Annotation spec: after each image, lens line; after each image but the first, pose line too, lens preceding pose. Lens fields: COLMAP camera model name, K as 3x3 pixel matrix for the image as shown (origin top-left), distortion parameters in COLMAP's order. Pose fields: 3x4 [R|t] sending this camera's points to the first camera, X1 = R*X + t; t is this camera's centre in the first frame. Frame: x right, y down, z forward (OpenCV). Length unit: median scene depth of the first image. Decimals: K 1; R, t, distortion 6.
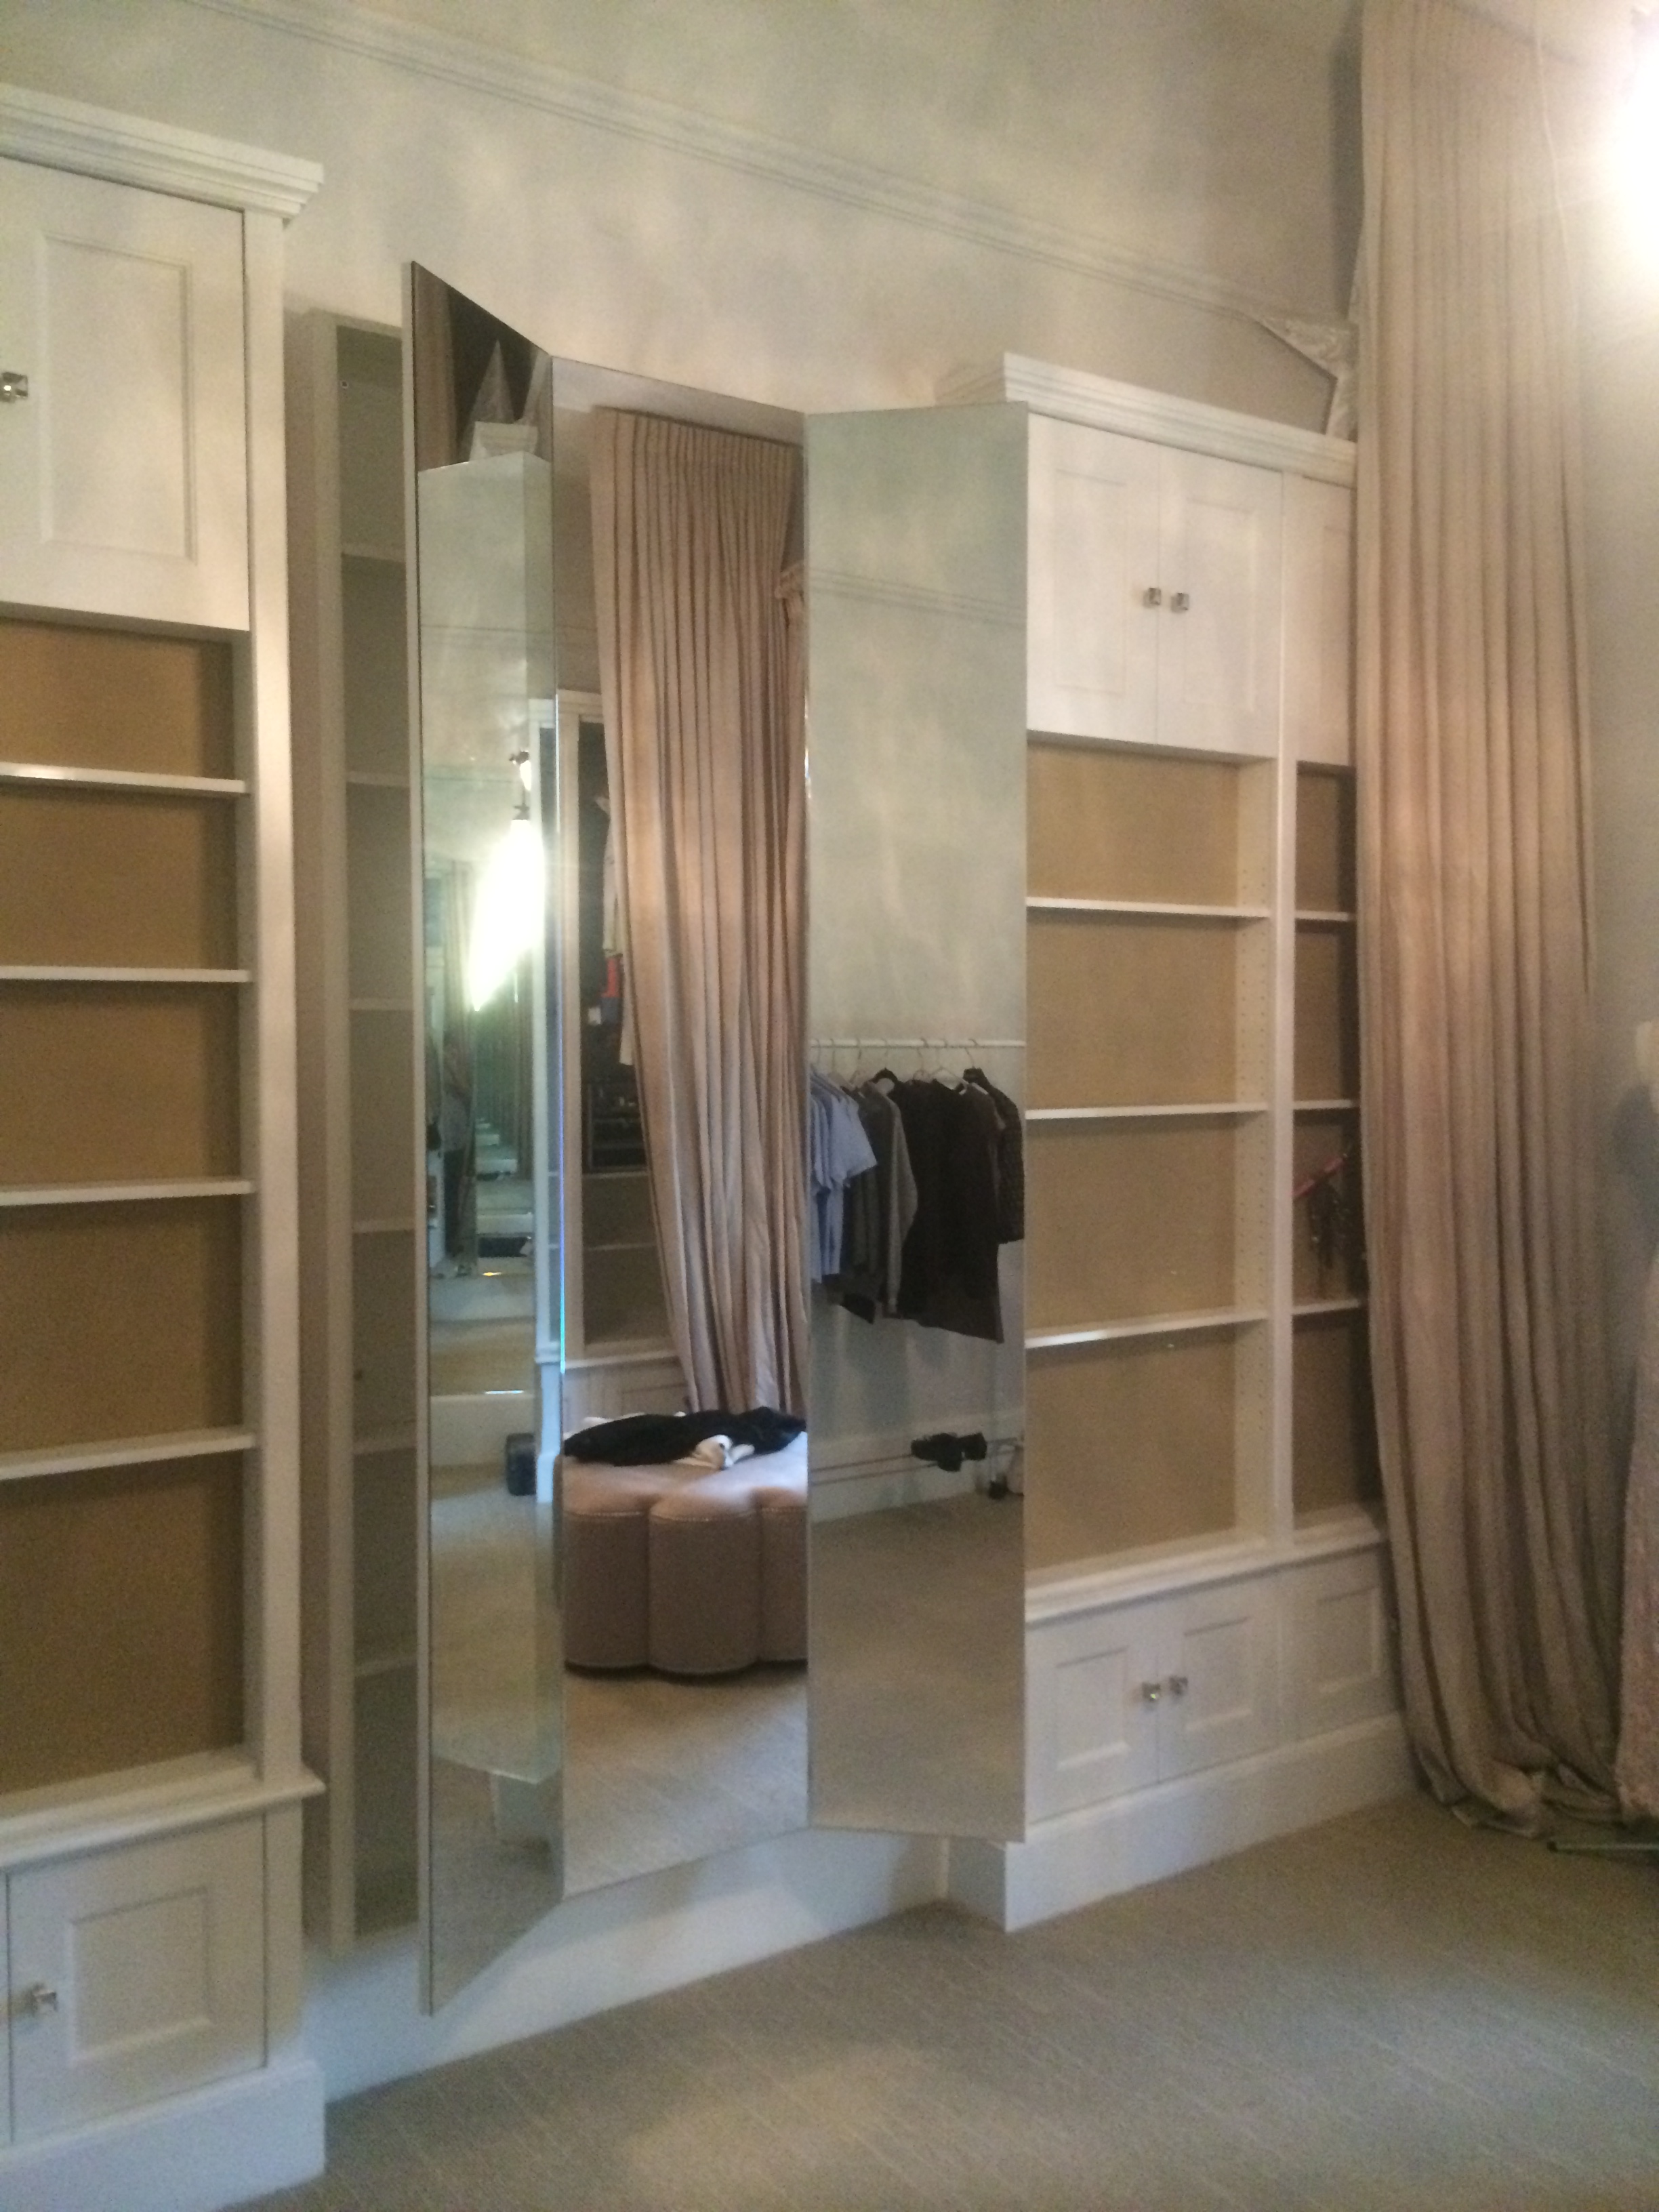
lens RADIAL K [[1855.8, 0, 835.1], [0, 1855.8, 1114.4], [0, 0, 1]] dist [0.080959, -0.118383]
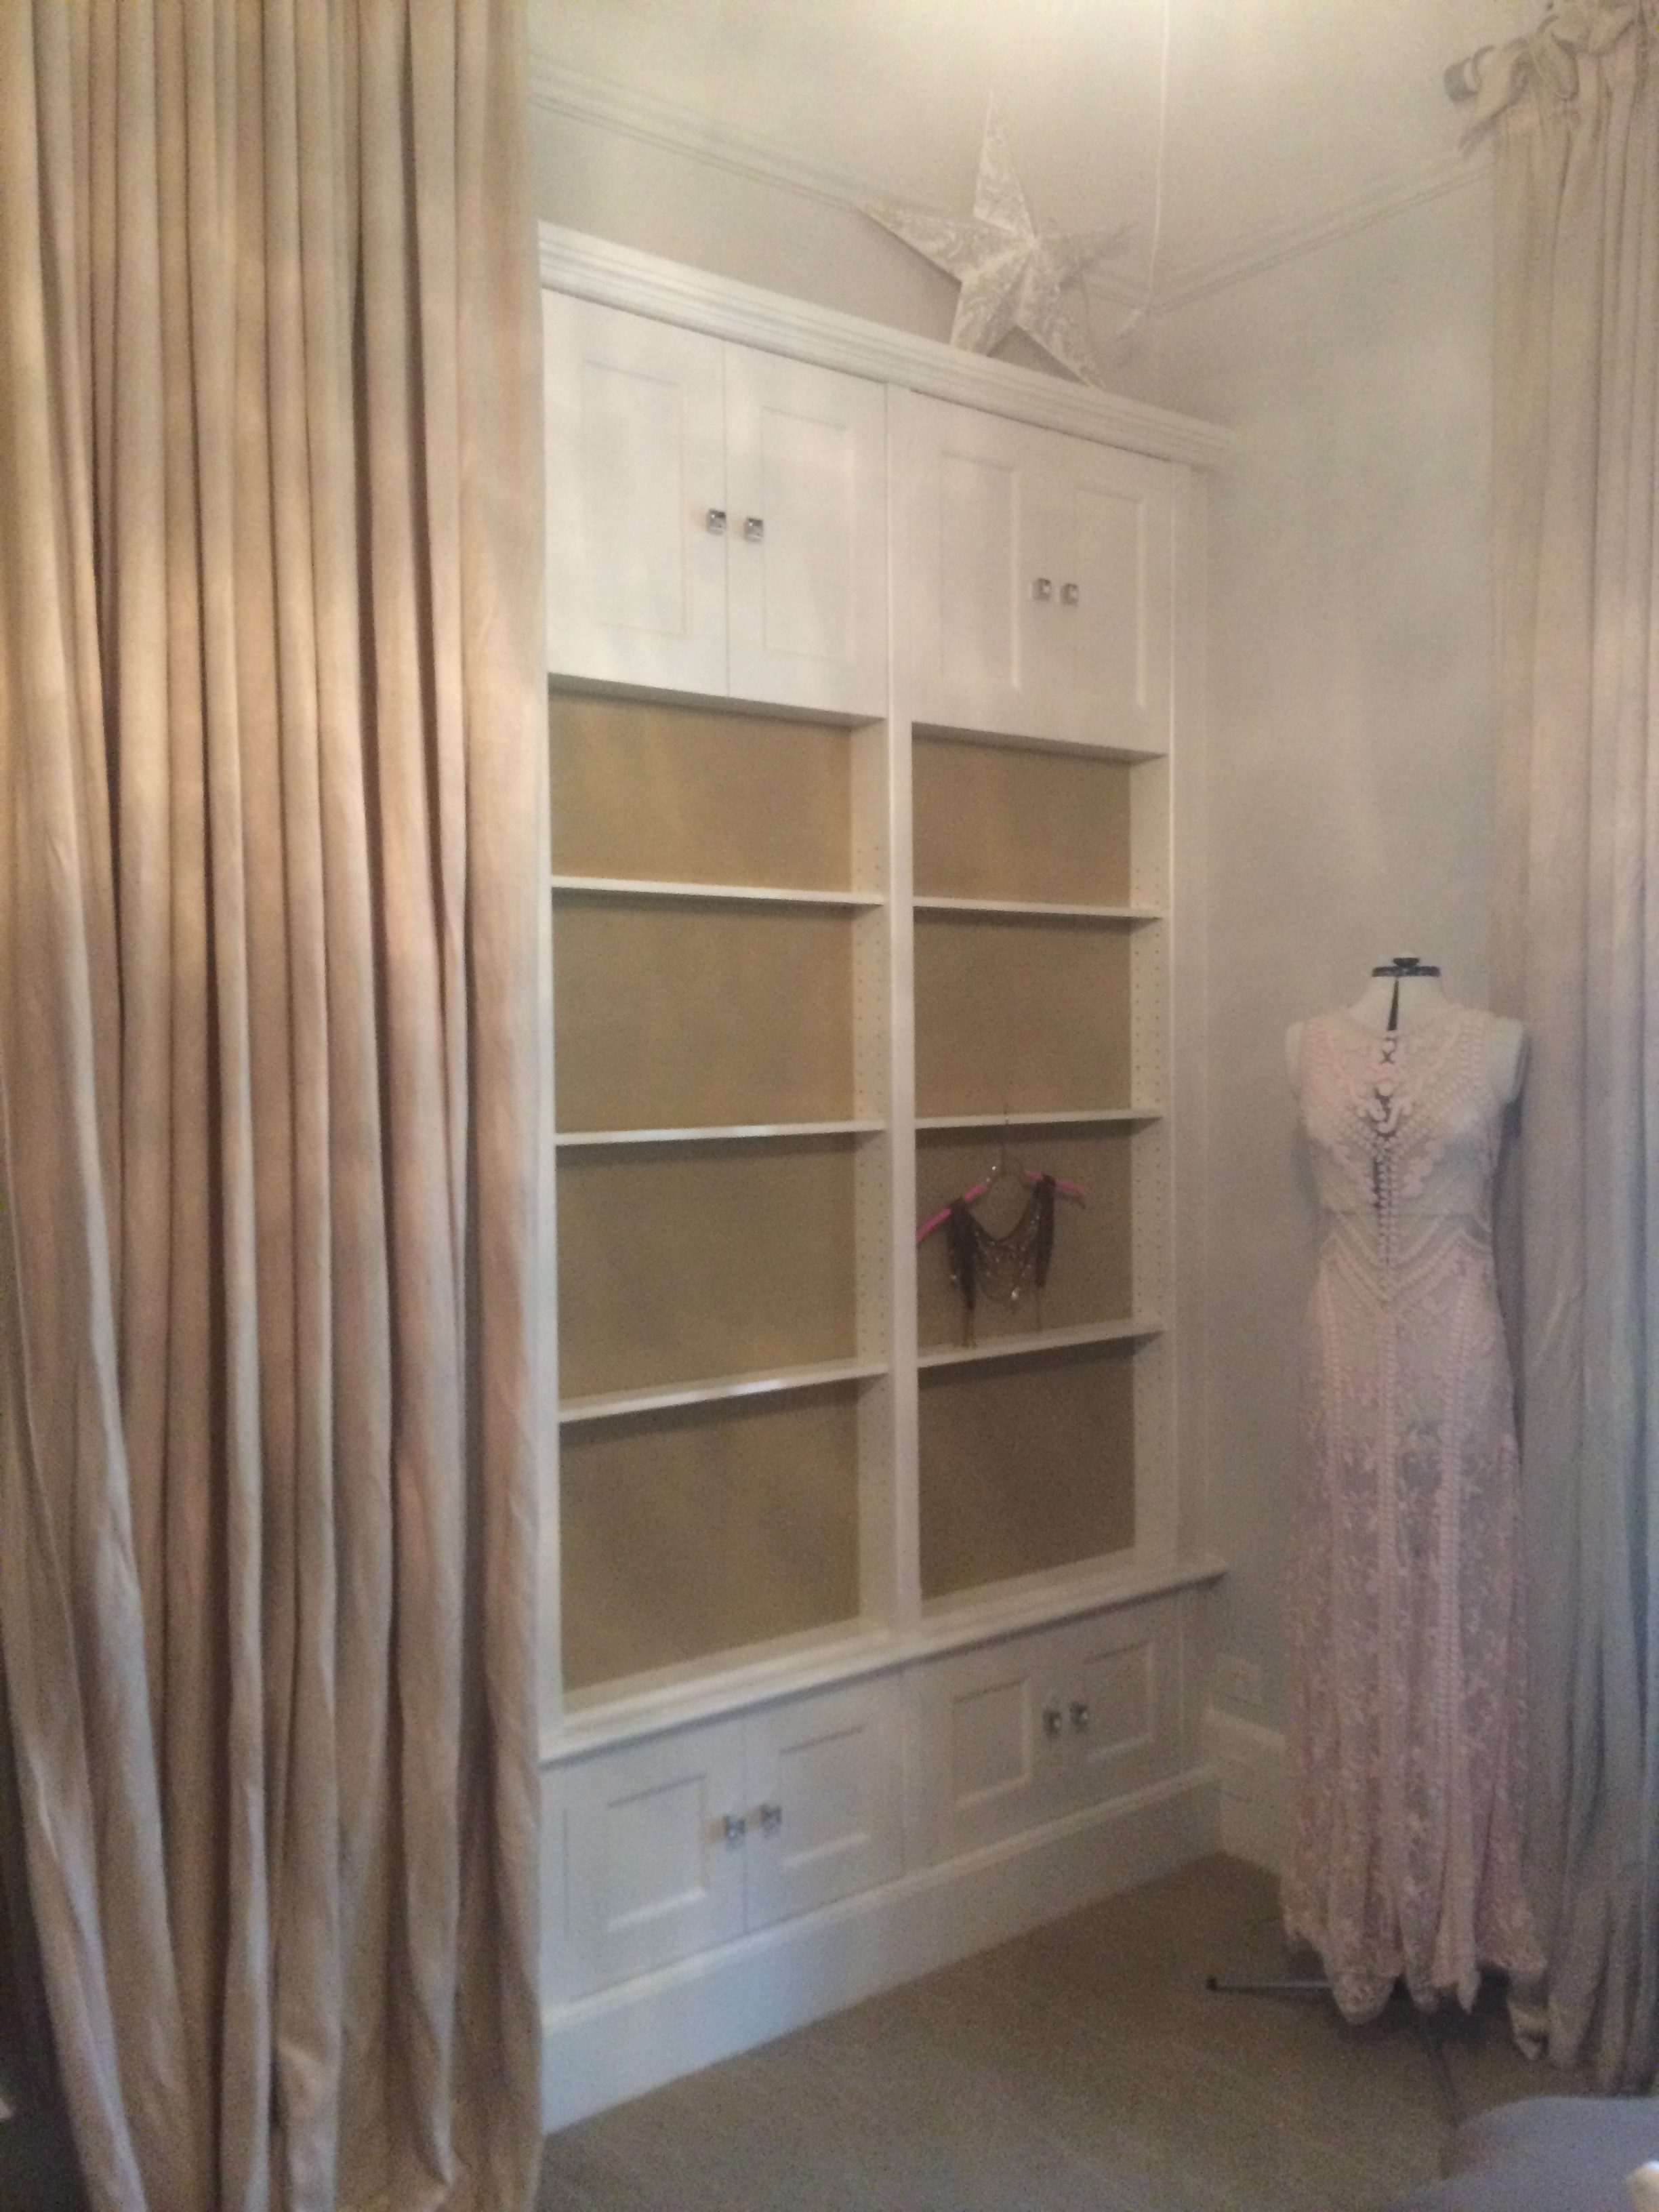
lens RADIAL K [[1867.2, 0, 838.6], [0, 1867.2, 1115.8], [0, 0, 1]] dist [0.088351, -0.144031]
pose [[0.997502, -0.009819, 0.069959, 0.150172], [0.010409, 0.999913, -0.008074, -0.001716], [-0.069874, 0.008782, 0.997517, 0.143252]]
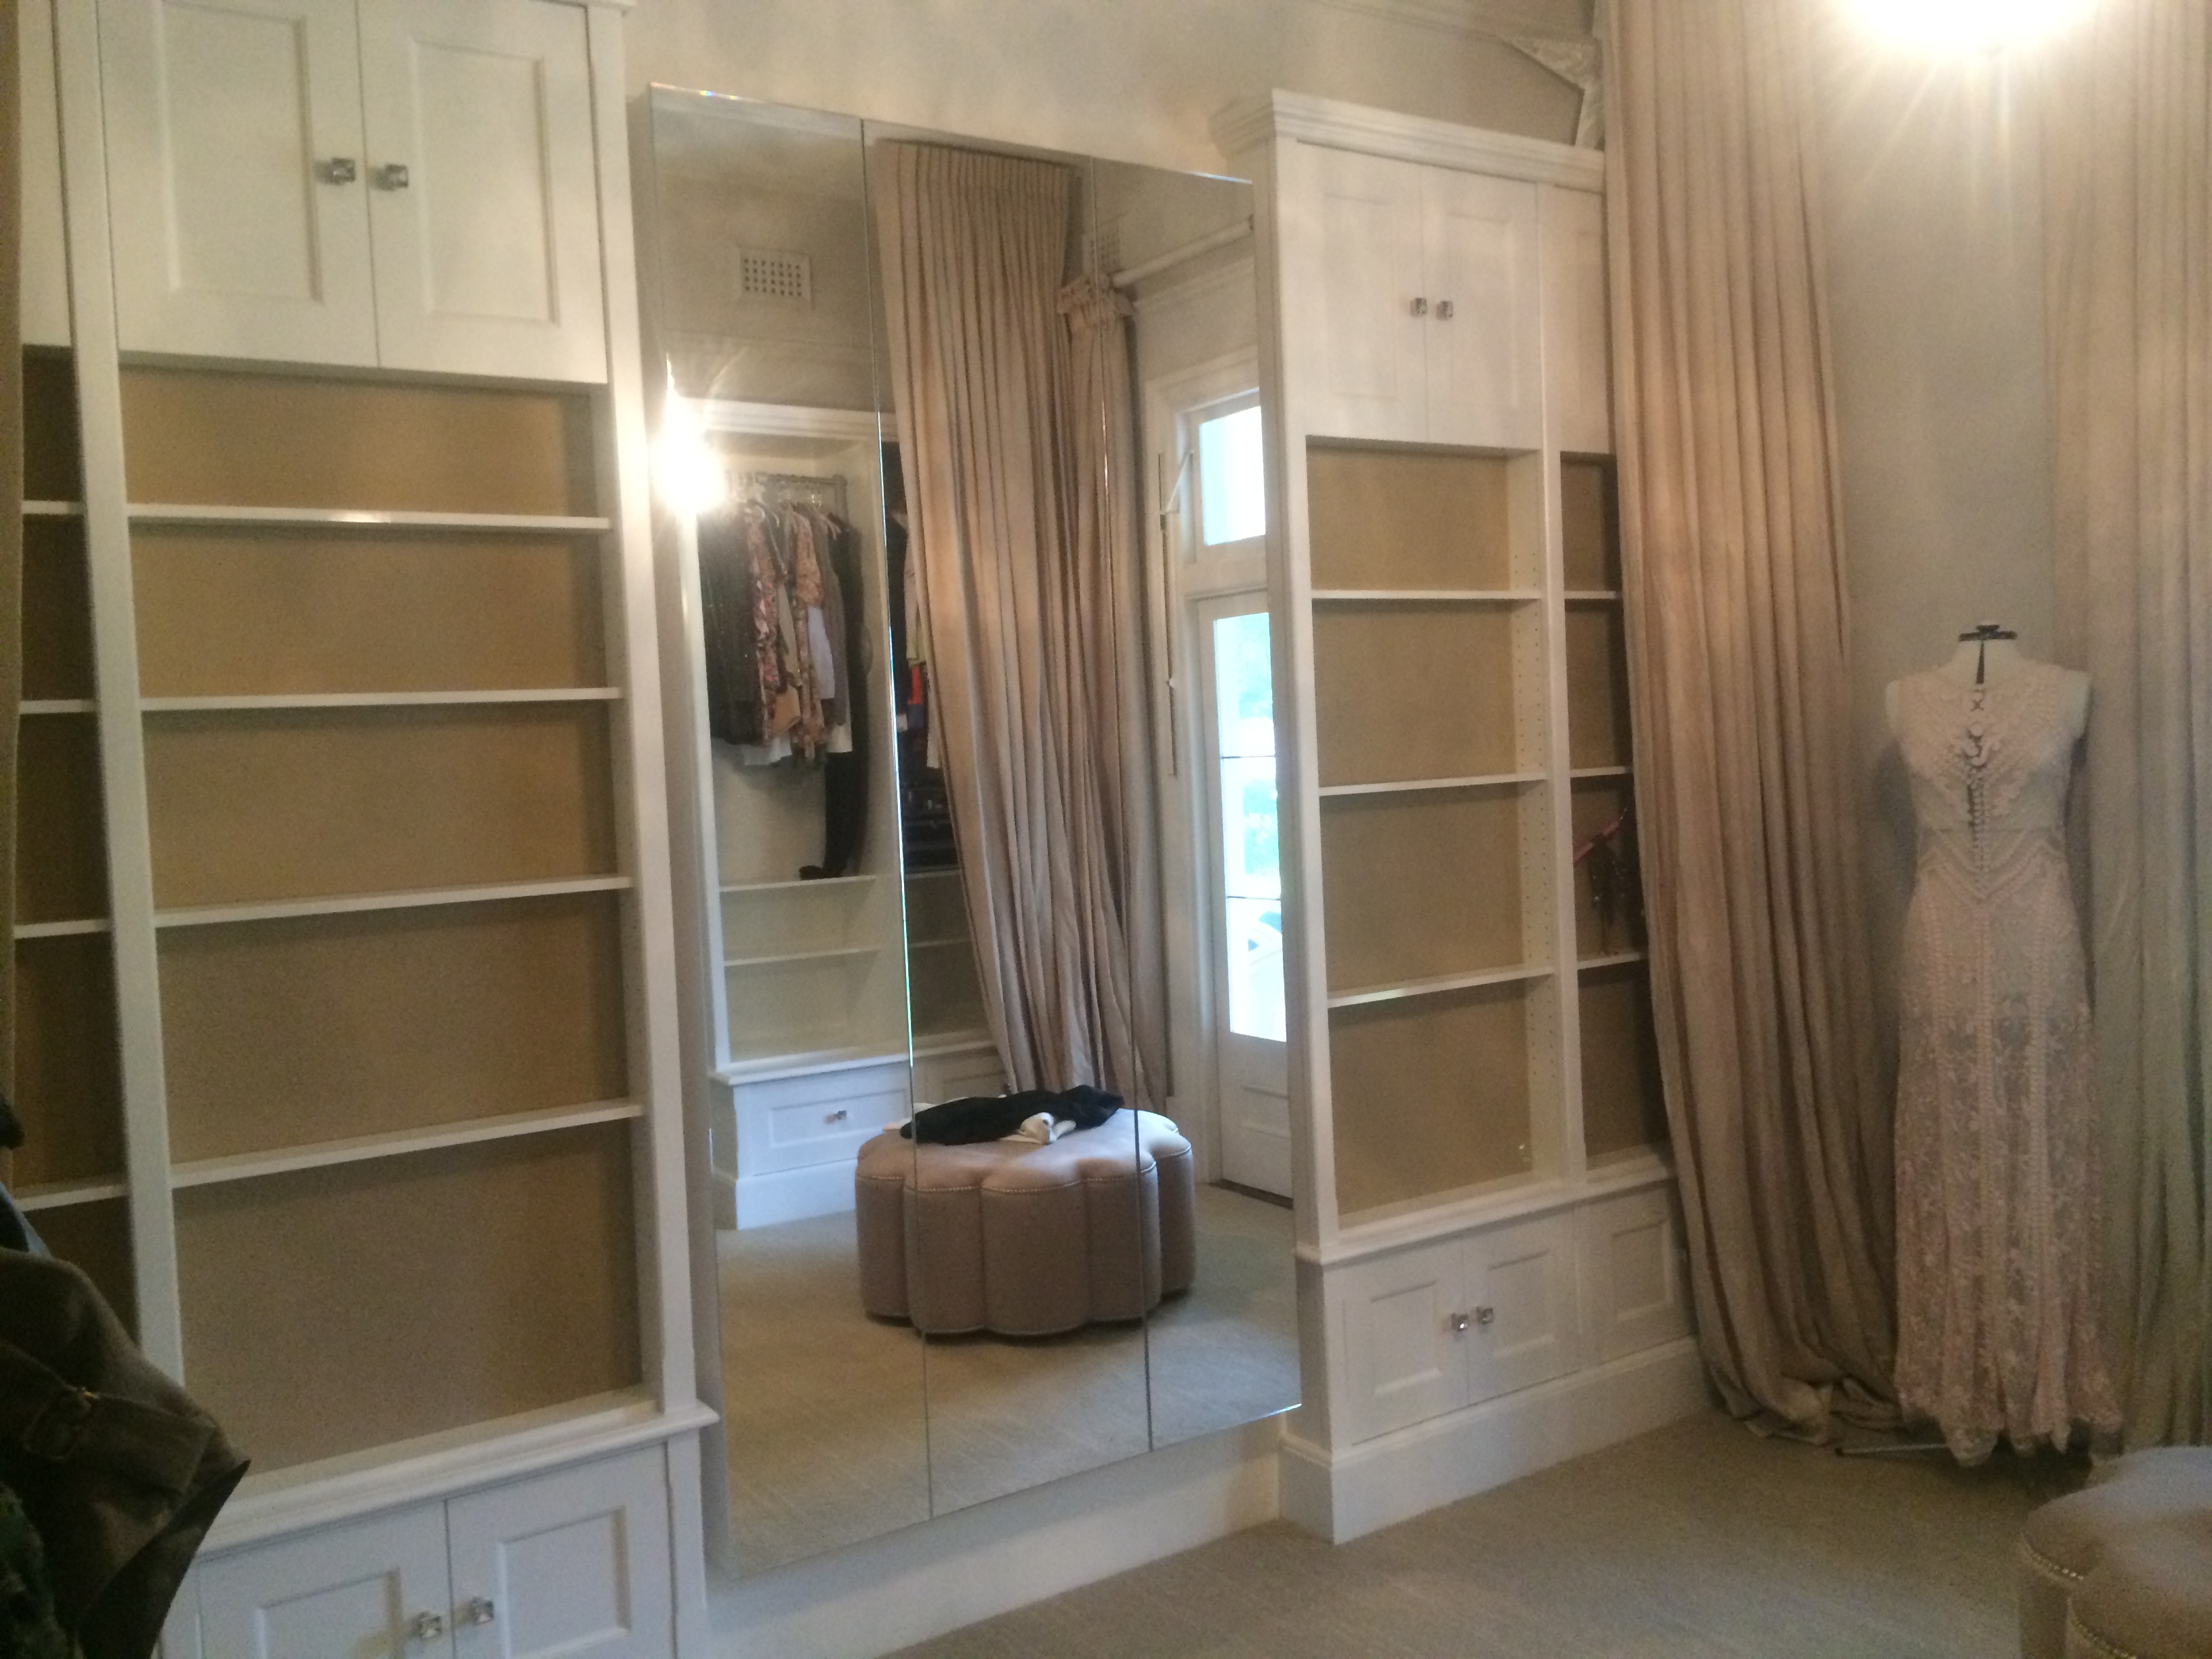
lens RADIAL K [[1863.9, 0, 1106.0], [0, 1863.9, 829.5], [0, 0, 1]] dist [0.079557, -0.127998]
pose [[0.999027, -0.042757, -0.010785, -0.010364], [0.042828, 0.999062, 0.006462, 0.008675], [0.010498, -0.006917, 0.999921, -0.077711]]
